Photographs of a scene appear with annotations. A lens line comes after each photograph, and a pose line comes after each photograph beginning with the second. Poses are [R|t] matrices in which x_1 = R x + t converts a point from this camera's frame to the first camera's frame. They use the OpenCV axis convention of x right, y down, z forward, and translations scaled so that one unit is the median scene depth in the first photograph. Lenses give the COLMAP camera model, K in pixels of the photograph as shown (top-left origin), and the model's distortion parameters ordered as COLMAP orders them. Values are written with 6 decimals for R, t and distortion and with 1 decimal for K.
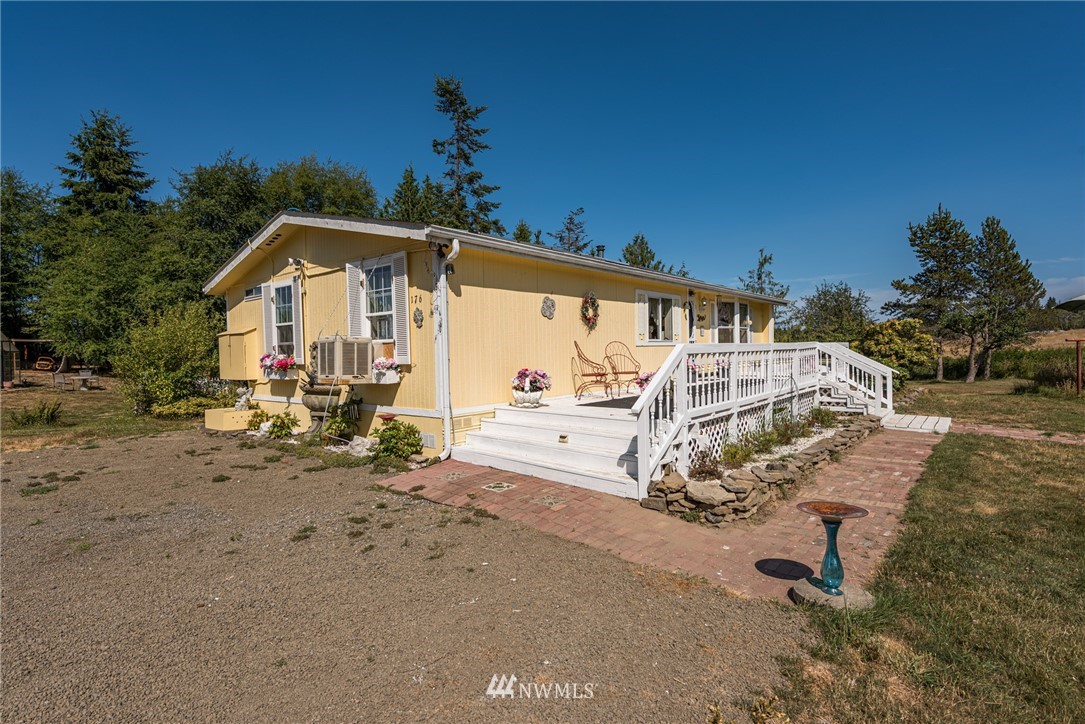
lens RADIAL K [[537.9, 0, 543.4], [0, 537.9, 366.9], [0, 0, 1]] dist [0.016812, -0.000825]
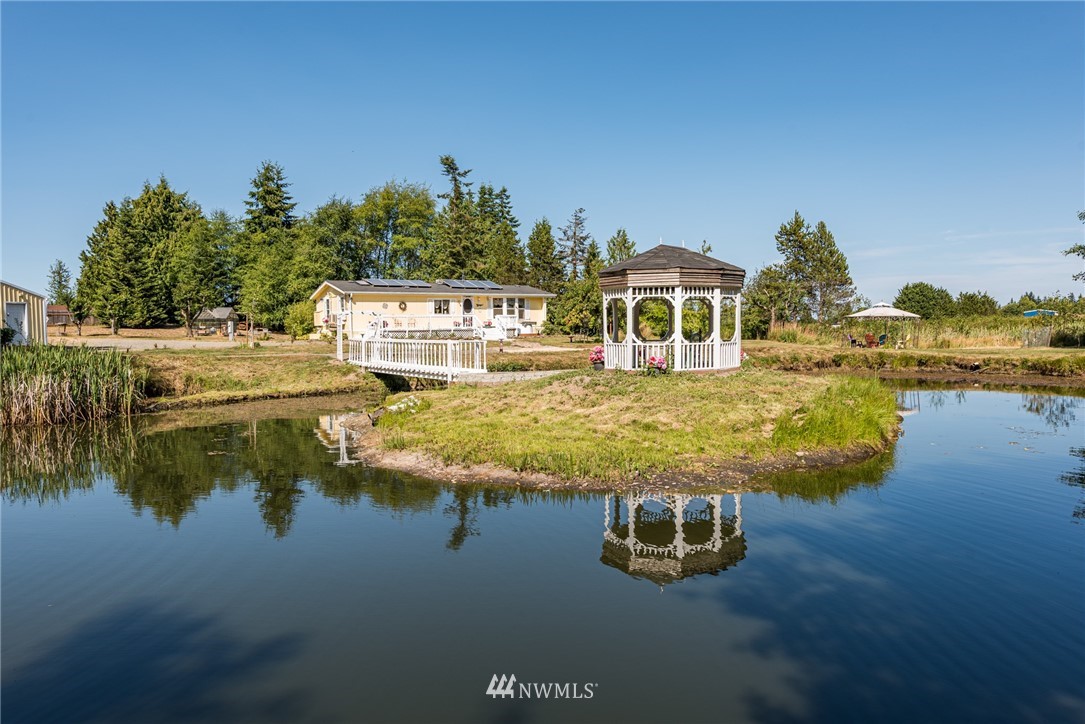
lens RADIAL K [[709.3, 0, 542.5], [0, 709.3, 362.0], [0, 0, 1]] dist [0.020192, -0.016336]
pose [[0.959127, 0.019392, -0.282311, 0.708524], [-0.012237, 0.999558, 0.027085, 0.039378], [0.282711, -0.022523, 0.958941, -0.995492]]
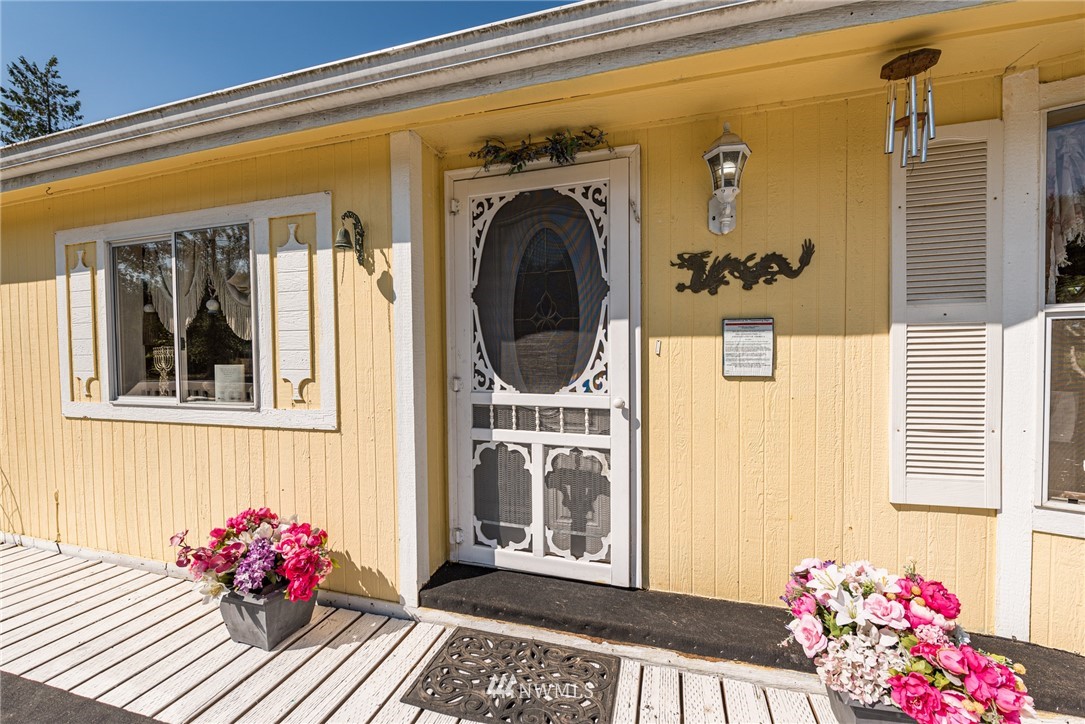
lens RADIAL K [[428.8, 0, 541.8], [0, 428.8, 363.4], [0, 0, 1]] dist [0.000534, -0.004835]
pose [[0.406351, 0.001012, -0.913716, 0.178869], [-0.028621, 0.999523, -0.011621, -0.026445], [0.913269, 0.030874, 0.406186, 0.408022]]
